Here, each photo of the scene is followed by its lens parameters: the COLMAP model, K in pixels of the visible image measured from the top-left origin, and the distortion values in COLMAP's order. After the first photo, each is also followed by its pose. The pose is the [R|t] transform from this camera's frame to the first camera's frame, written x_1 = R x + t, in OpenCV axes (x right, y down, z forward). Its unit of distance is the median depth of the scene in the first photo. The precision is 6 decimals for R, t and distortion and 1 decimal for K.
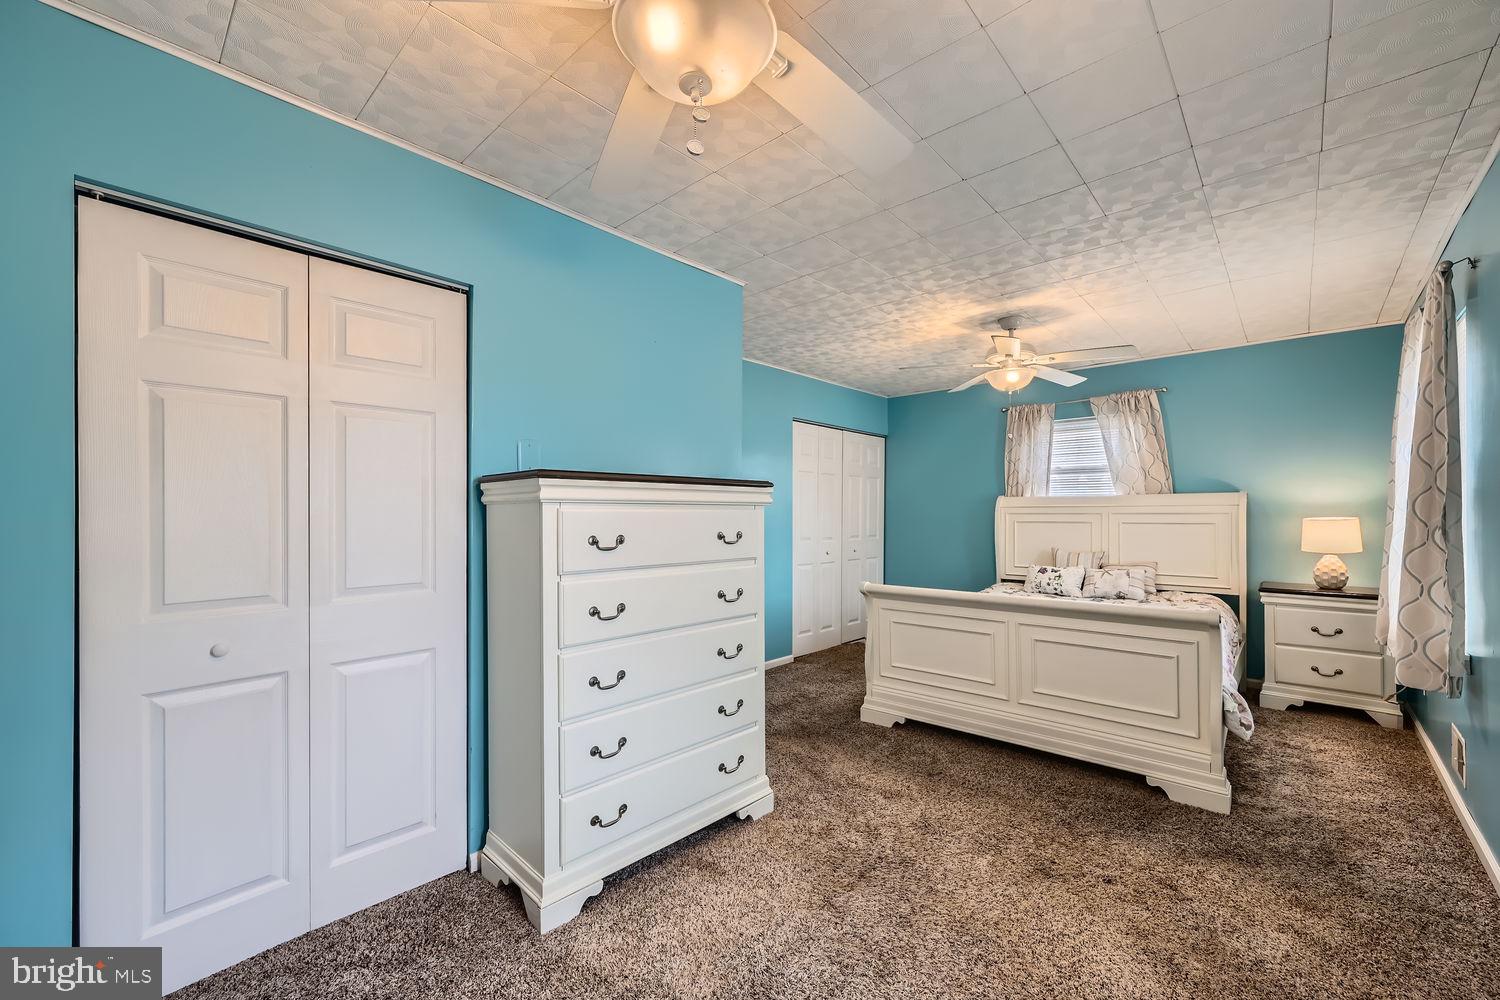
lens RADIAL K [[594.0, 0, 744.5], [0, 594.0, 500.2], [0, 0, 1]] dist [0.000100, -0.000078]
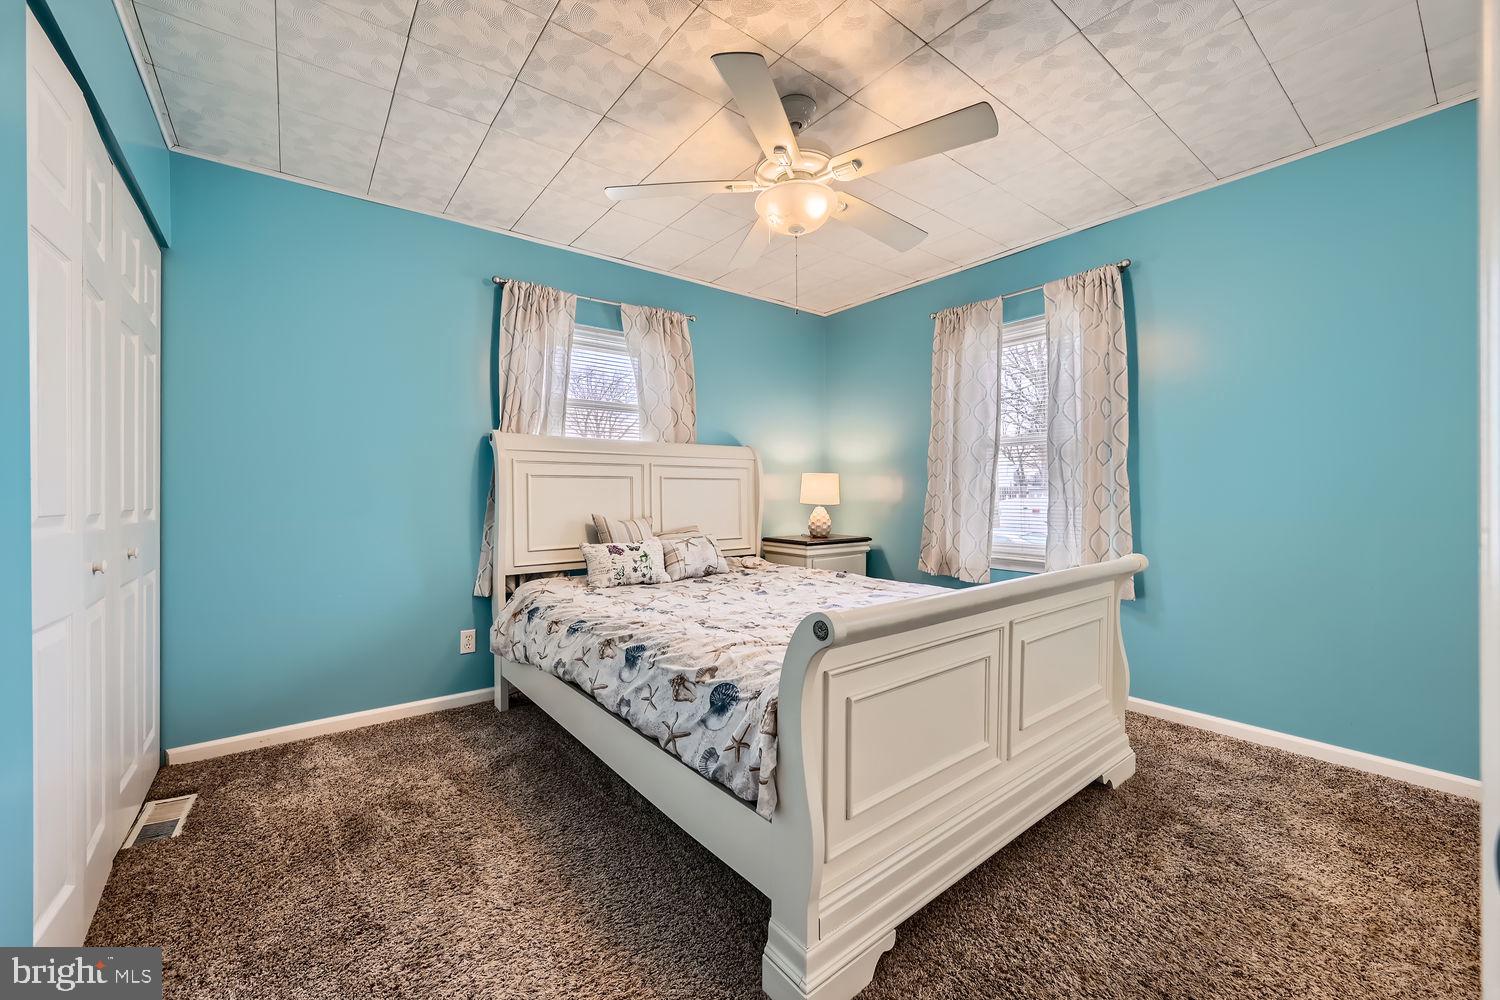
lens RADIAL K [[591.1, 0, 752.6], [0, 591.1, 502.9], [0, 0, 1]] dist [0.001018, 0.000147]
pose [[0.152346, -0.016197, 0.988195, -0.104777], [-0.020541, 0.999598, 0.019550, 0.054217], [-0.988114, -0.023277, 0.151952, 0.786044]]
